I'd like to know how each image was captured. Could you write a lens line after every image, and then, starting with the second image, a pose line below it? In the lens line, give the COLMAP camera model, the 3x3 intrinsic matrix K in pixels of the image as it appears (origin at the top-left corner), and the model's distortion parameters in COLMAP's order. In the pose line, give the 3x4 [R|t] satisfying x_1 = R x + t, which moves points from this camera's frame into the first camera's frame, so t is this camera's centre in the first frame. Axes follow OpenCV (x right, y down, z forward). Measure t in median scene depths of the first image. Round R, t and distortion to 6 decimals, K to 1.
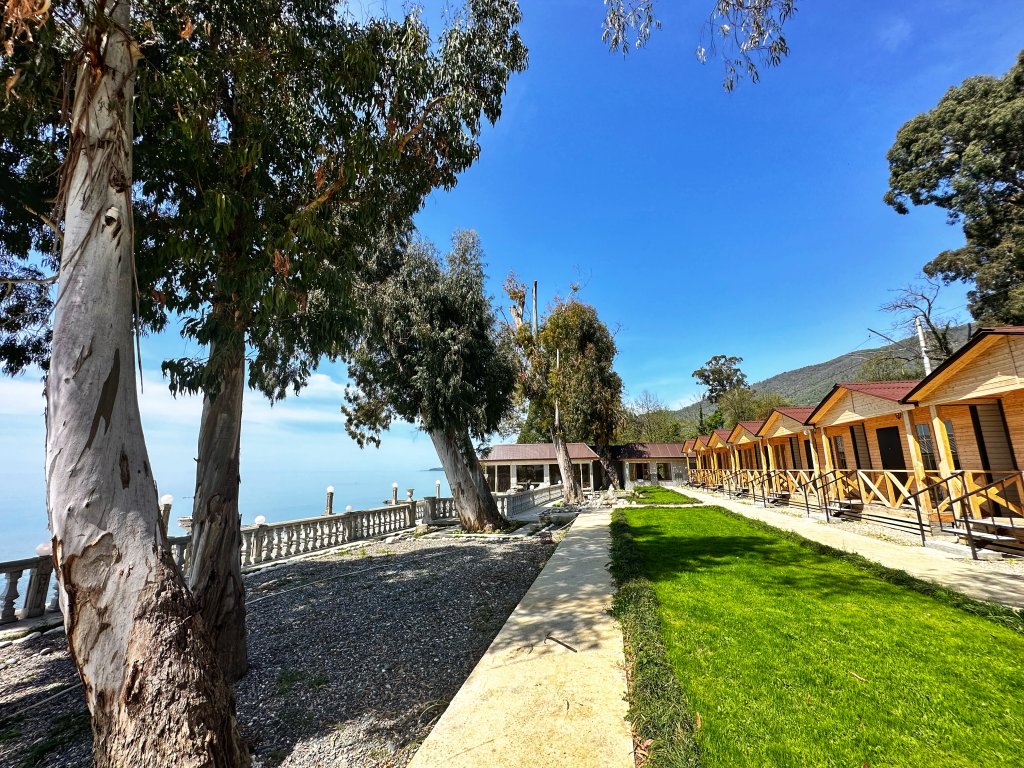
lens RADIAL K [[412.1, 0, 511.0], [0, 412.1, 385.6], [0, 0, 1]] dist [-0.003471, 0.001376]
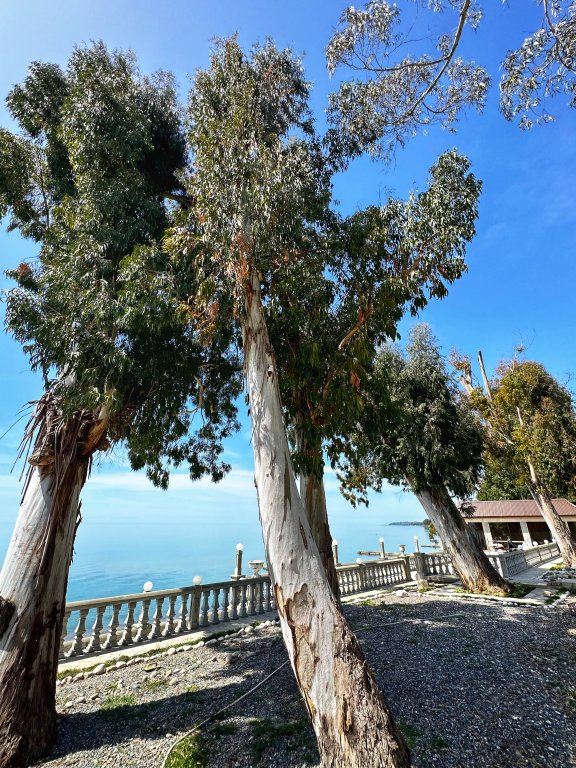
lens RADIAL K [[325.1, 0, 285.2], [0, 325.1, 383.6], [0, 0, 1]] dist [-0.002557, 0.000820]
pose [[0.888501, -0.170180, -0.426152, -0.074964], [0.079457, 0.971716, -0.222382, -0.013126], [0.451944, 0.163725, 0.876893, -0.025633]]
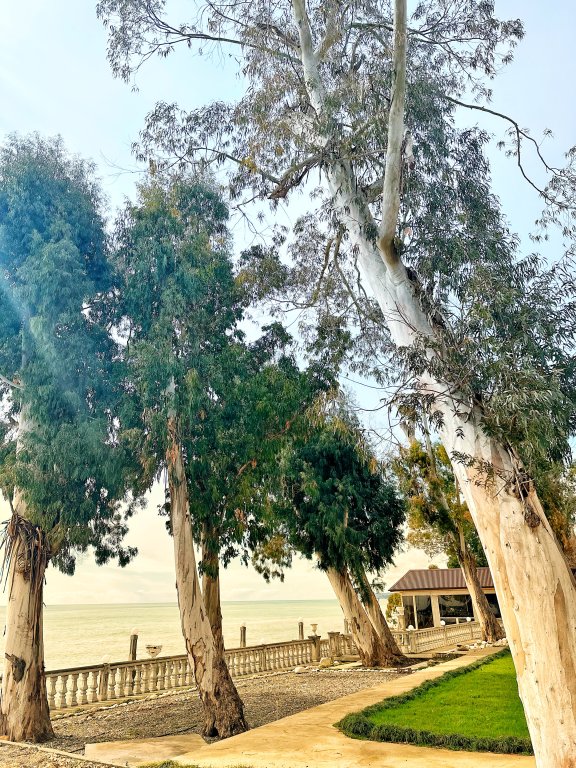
lens RADIAL K [[538.3, 0, 282.8], [0, 538.3, 371.0], [0, 0, 1]] dist [0.055225, -0.060526]
pose [[0.954094, -0.119909, -0.274458, 0.154165], [0.065644, 0.977799, -0.198997, -0.121892], [0.292226, 0.171845, 0.940783, -0.494255]]
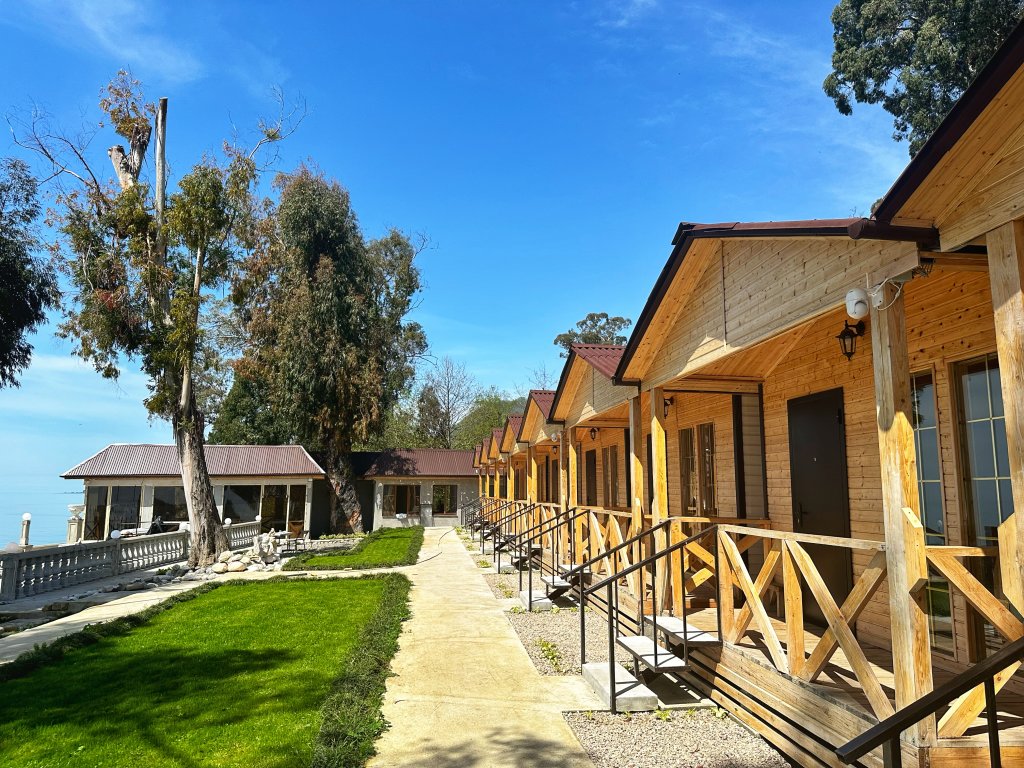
lens RADIAL K [[717.8, 0, 507.6], [0, 717.8, 394.2], [0, 0, 1]] dist [0.055225, -0.060526]
pose [[0.947289, 0.053926, 0.315811, 0.288410], [-0.074666, 0.995749, 0.053935, 0.010532], [-0.311559, -0.074672, 0.947288, 0.110848]]
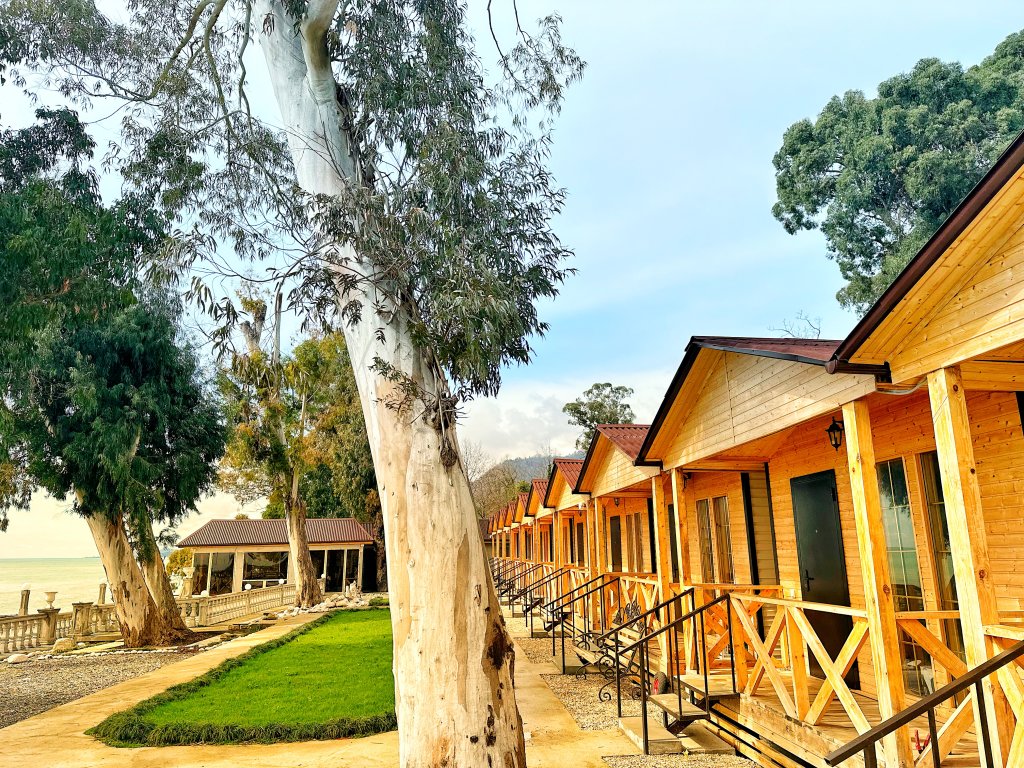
lens RADIAL K [[717.8, 0, 508.4], [0, 717.8, 384.0], [0, 0, 1]] dist [0.055225, -0.060526]
pose [[0.953195, 0.070512, 0.294020, 0.119484], [-0.061907, 0.997340, -0.038485, -0.112368], [-0.295951, 0.018482, 0.955024, -0.458057]]
